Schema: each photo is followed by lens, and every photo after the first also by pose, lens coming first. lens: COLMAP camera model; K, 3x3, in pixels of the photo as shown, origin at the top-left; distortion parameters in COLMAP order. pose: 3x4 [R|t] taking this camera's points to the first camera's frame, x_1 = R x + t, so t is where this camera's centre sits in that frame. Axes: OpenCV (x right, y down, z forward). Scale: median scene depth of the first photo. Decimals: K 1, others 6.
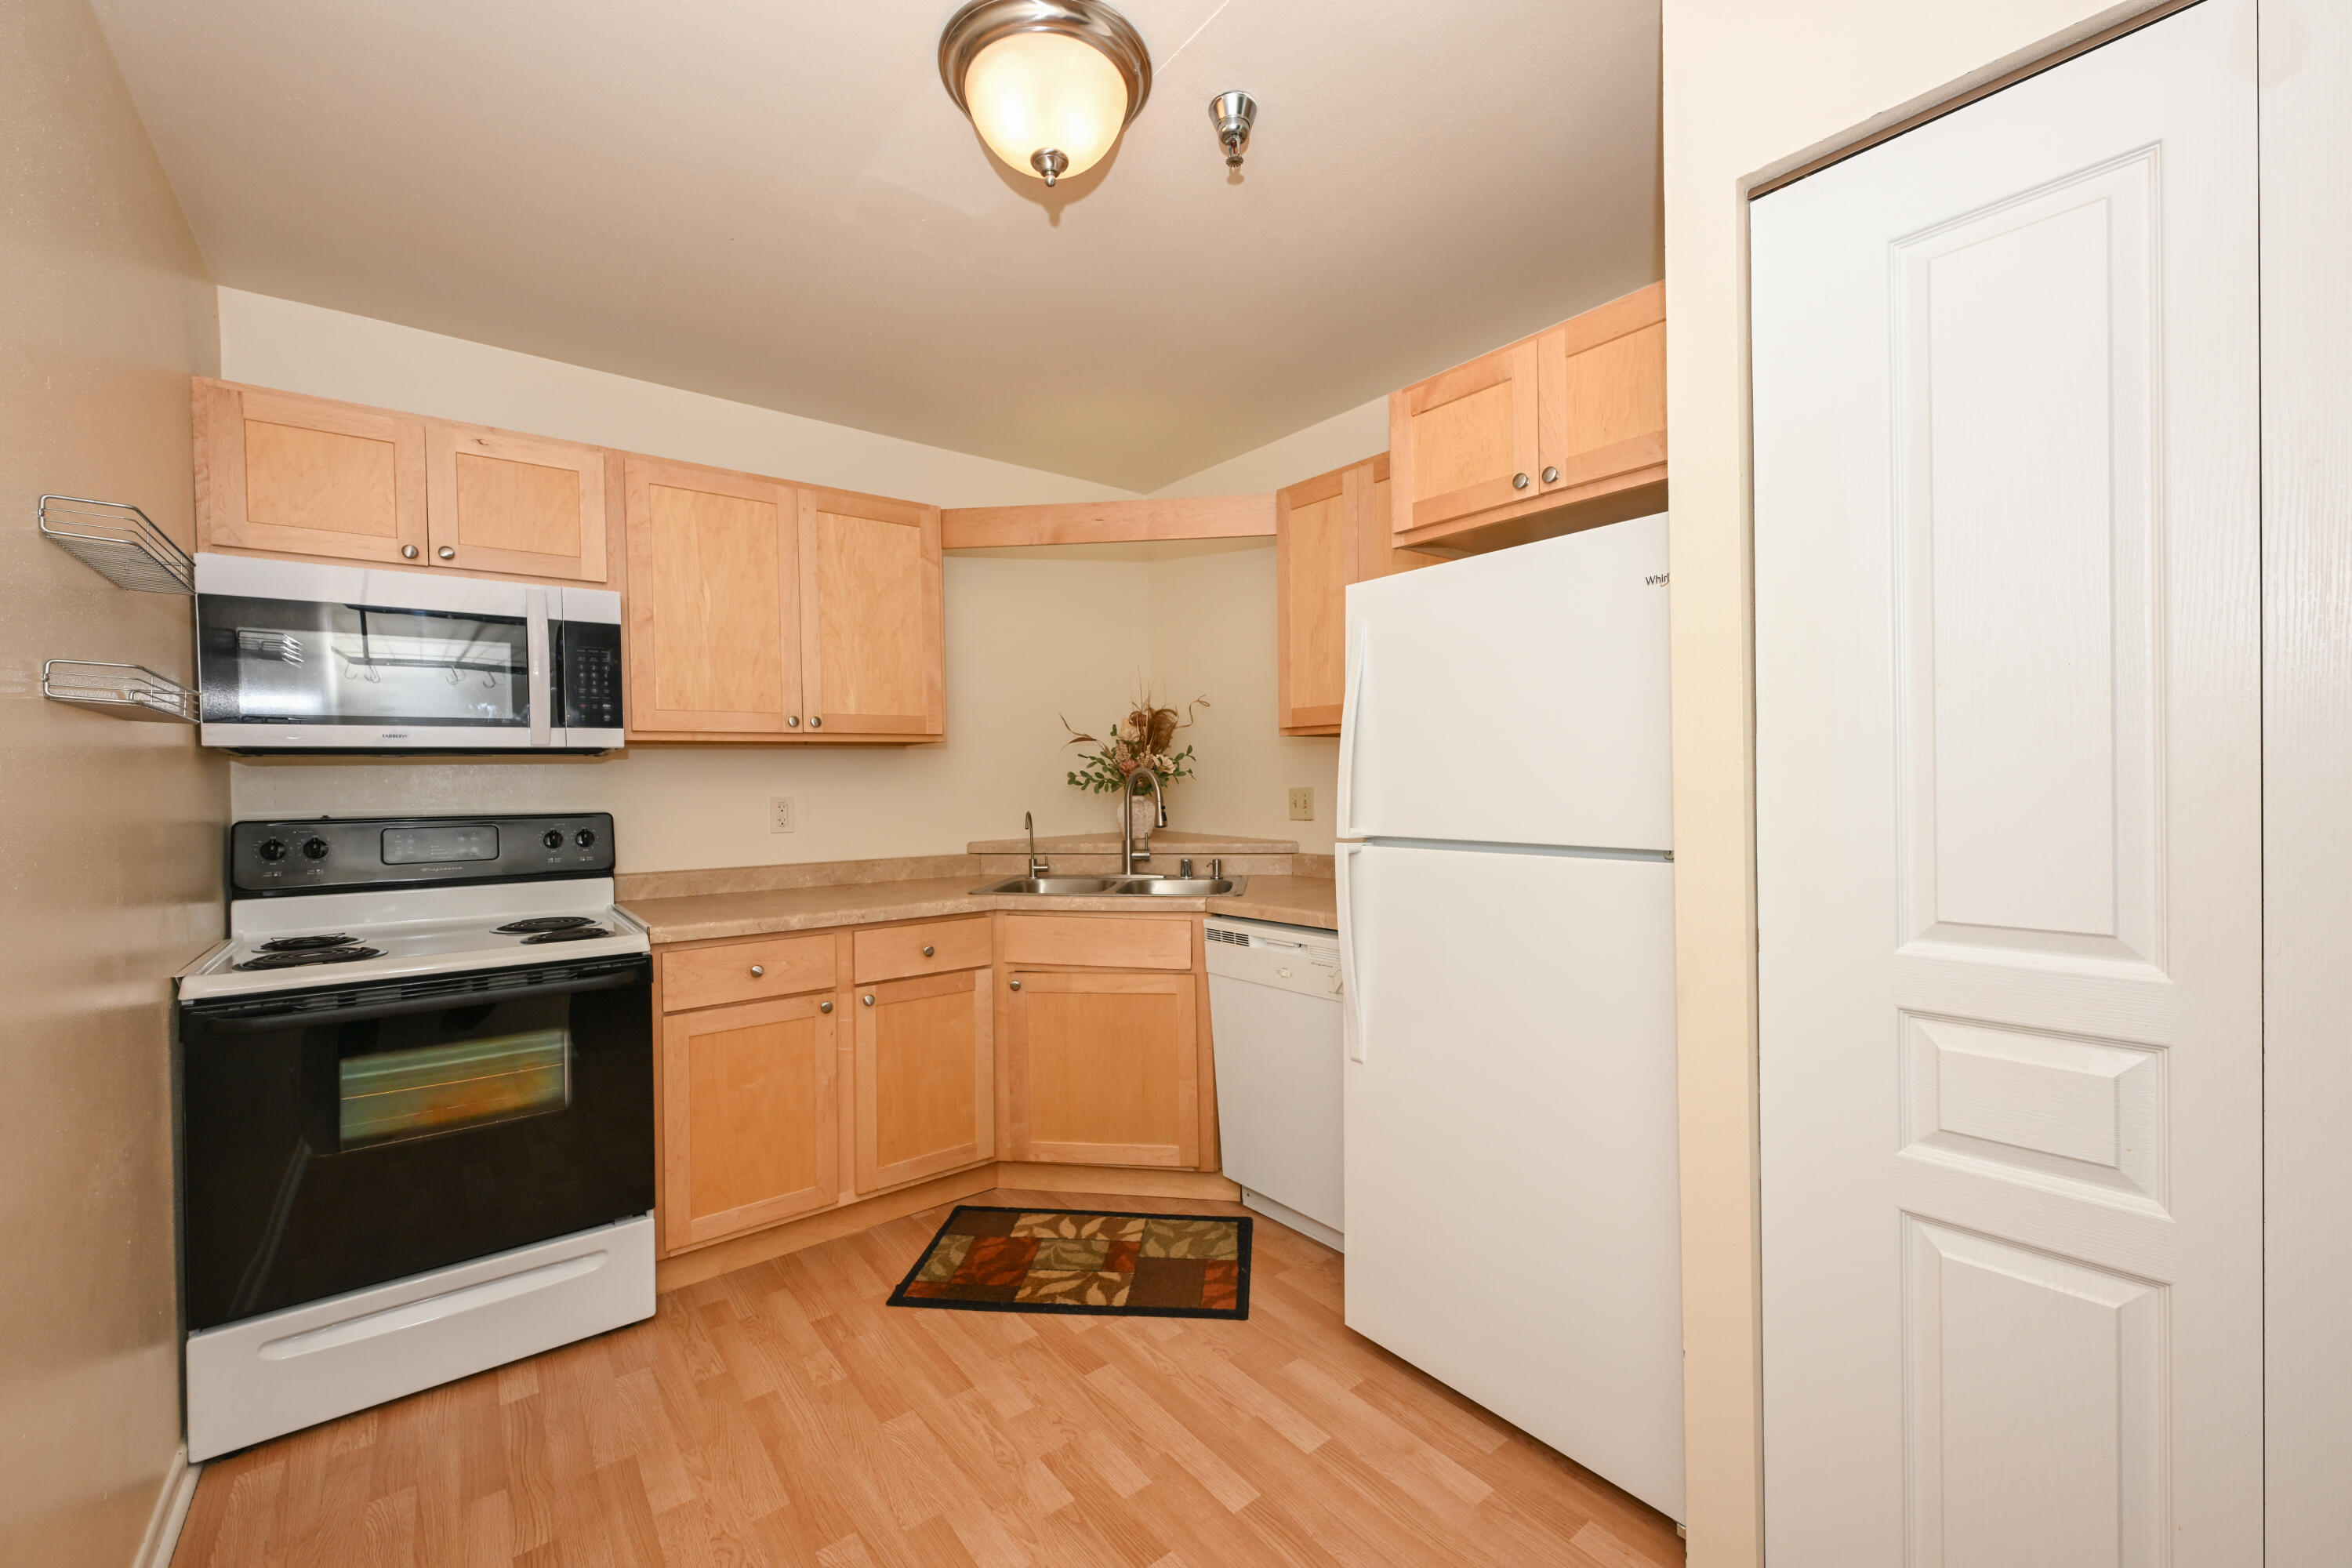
lens RADIAL K [[924.1, 0, 1180.1], [0, 924.1, 791.0], [0, 0, 1]] dist [-0.002192, 0.000219]
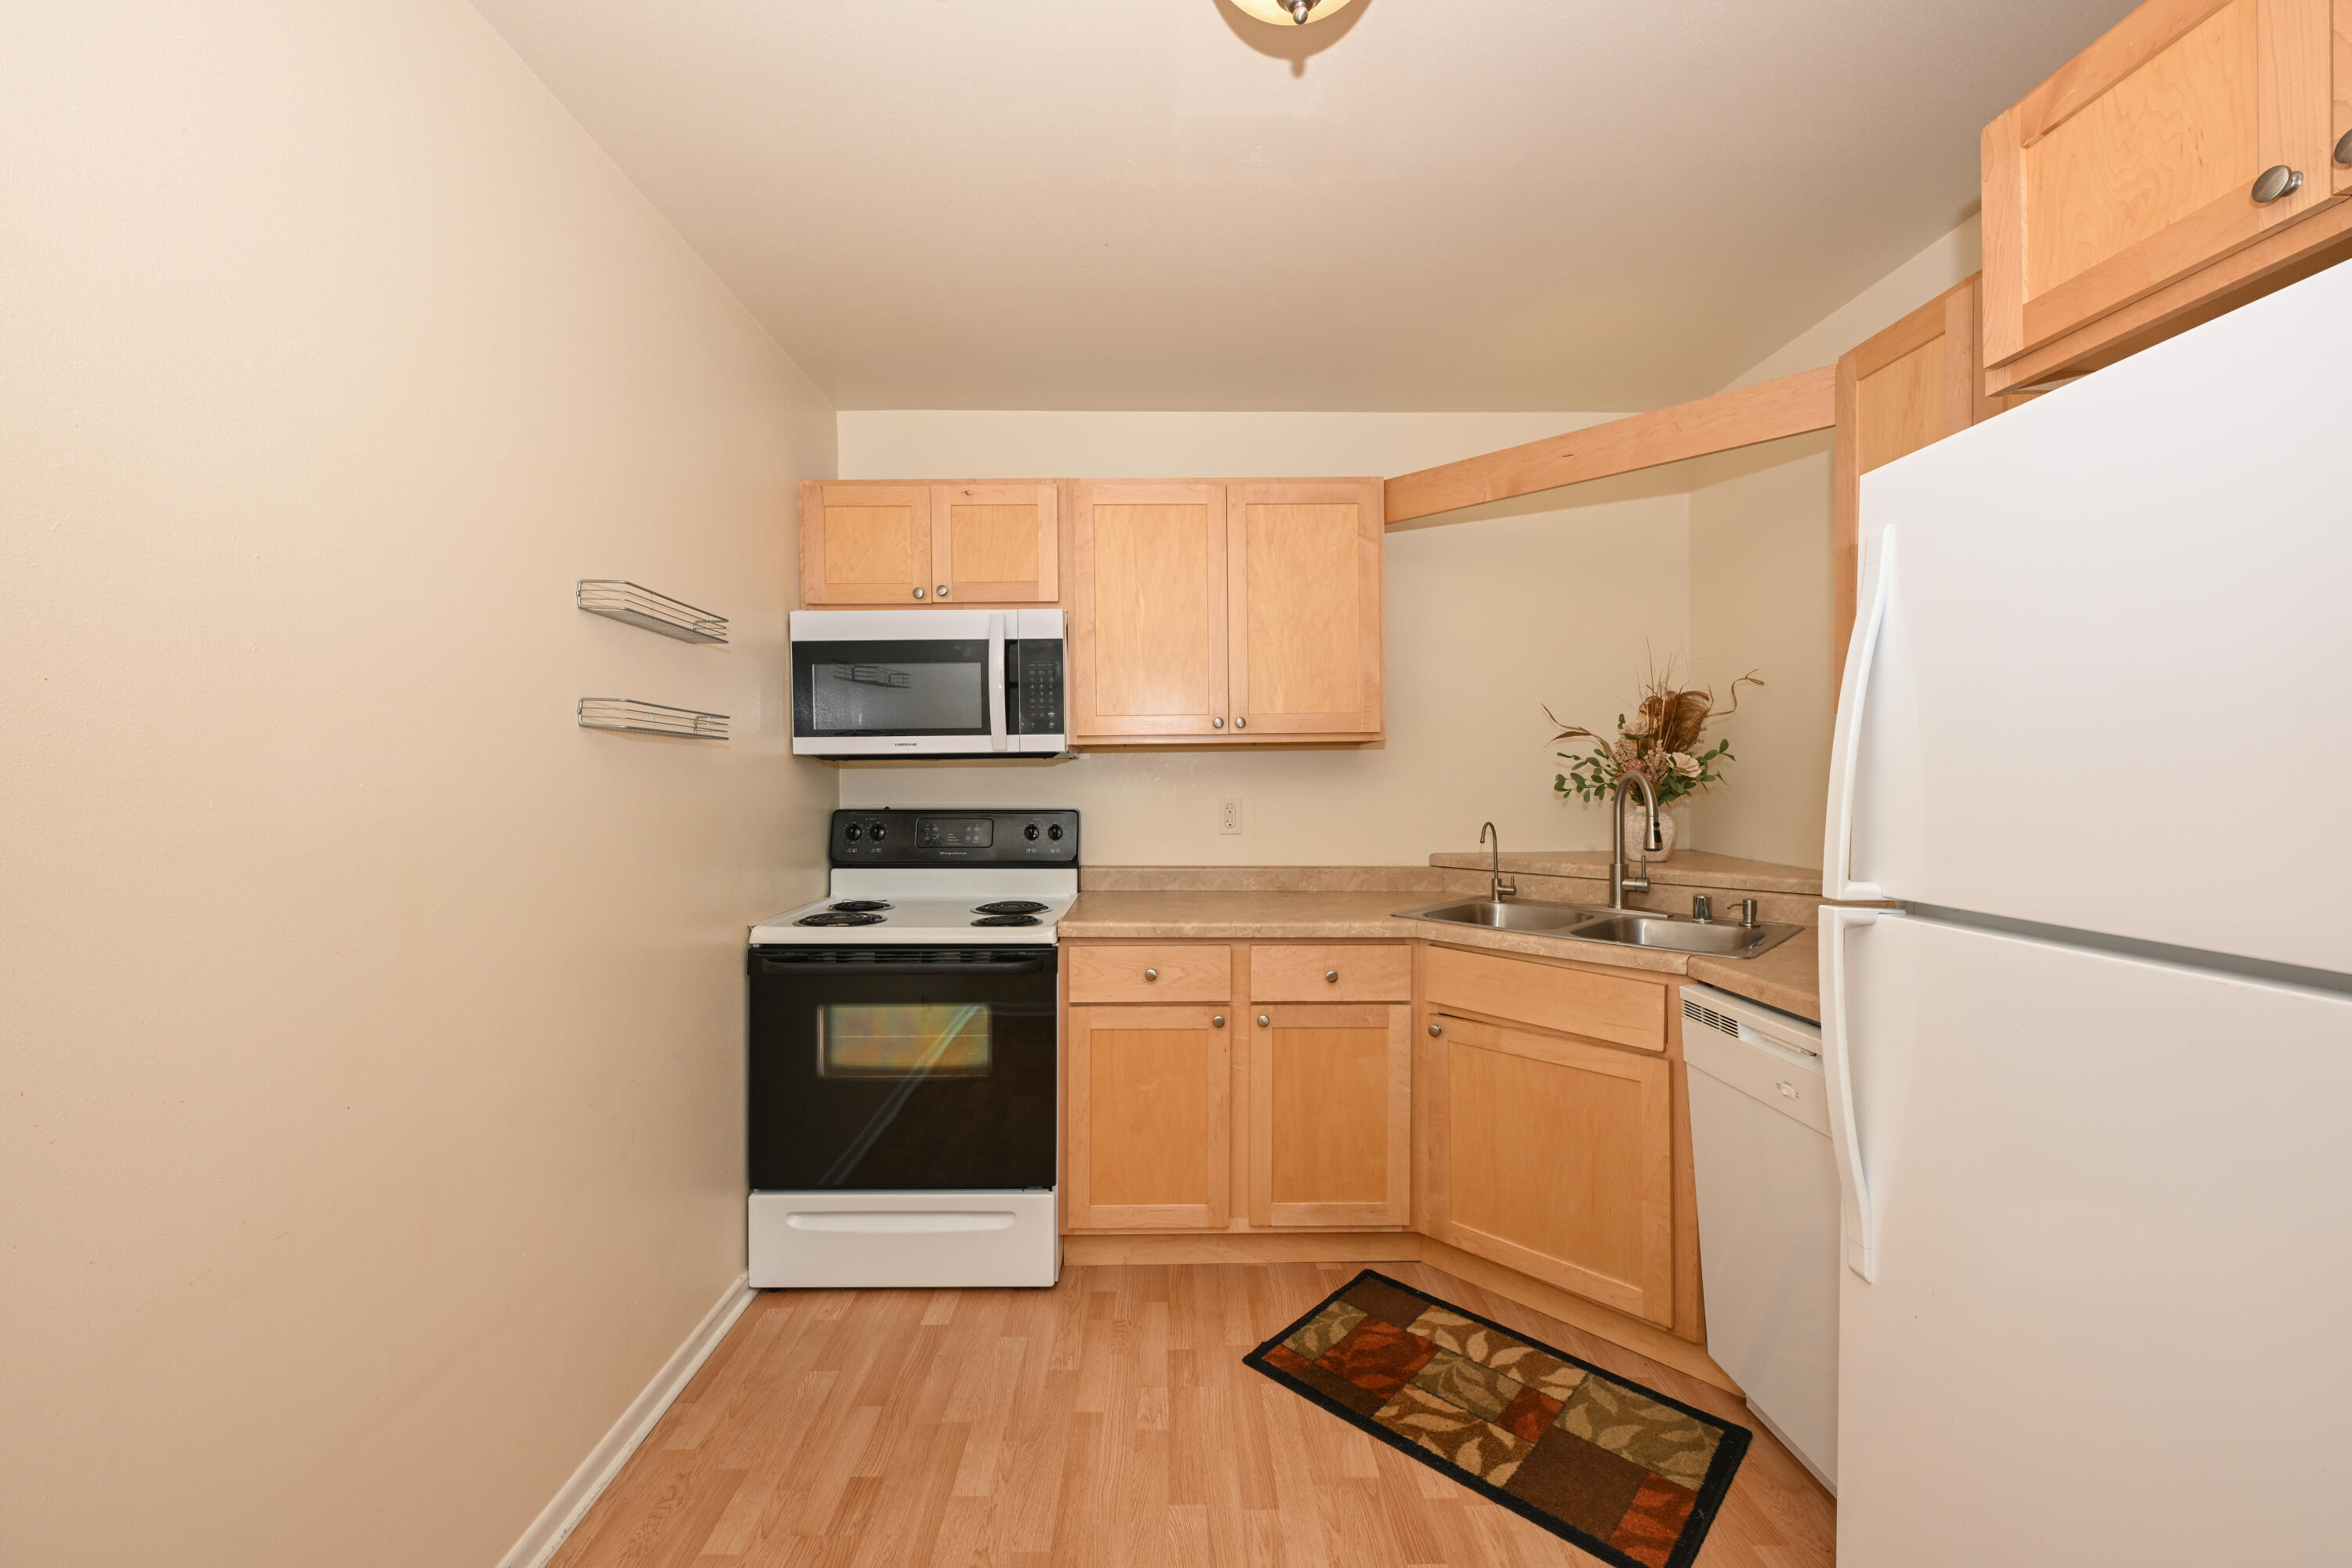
lens RADIAL K [[924.1, 0, 1178.3], [0, 924.1, 783.7], [0, 0, 1]] dist [-0.002192, 0.000219]
pose [[0.789976, 0.014892, -0.612957, 0.176498], [-0.014910, 0.999876, 0.005075, -0.017358], [0.612957, 0.005130, 0.790100, 0.228264]]
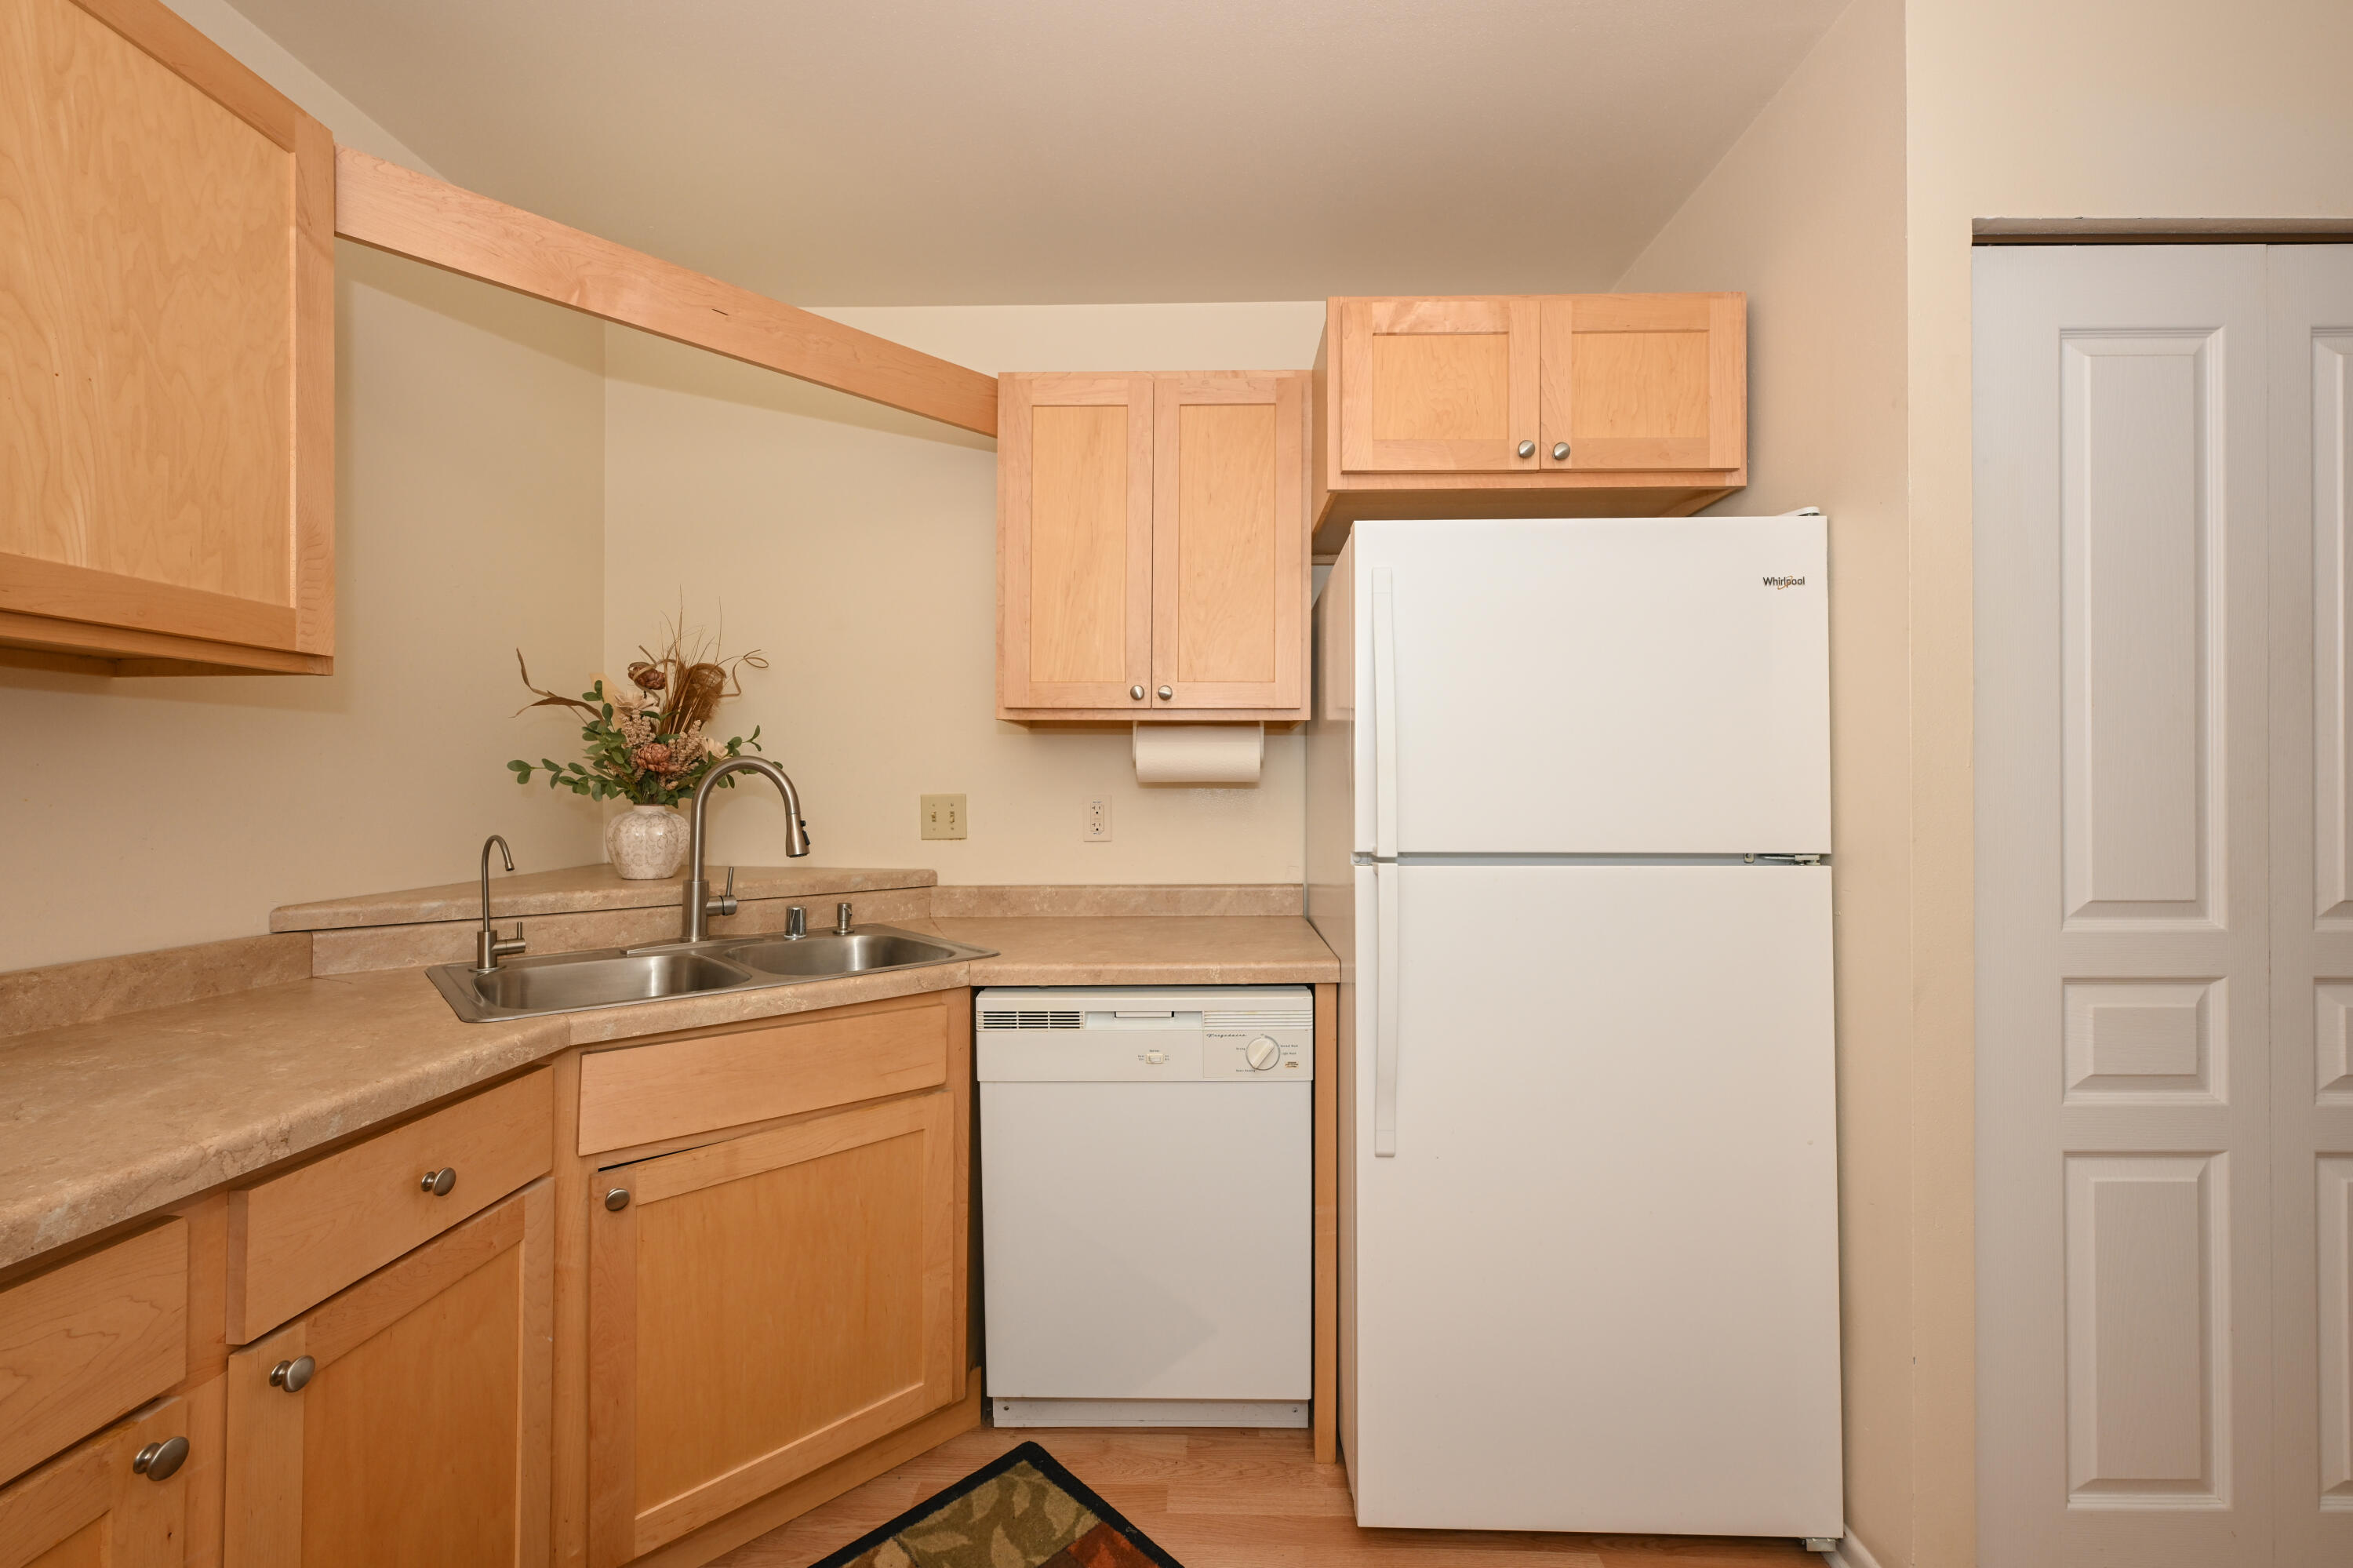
lens RADIAL K [[924.6, 0, 1180.1], [0, 924.6, 780.3], [0, 0, 1]] dist [-0.002192, 0.000219]
pose [[0.646162, 0.023512, 0.762838, -0.424988], [-0.000297, 0.999533, -0.030556, 0.010555], [-0.763200, 0.019518, 0.645867, 0.553734]]
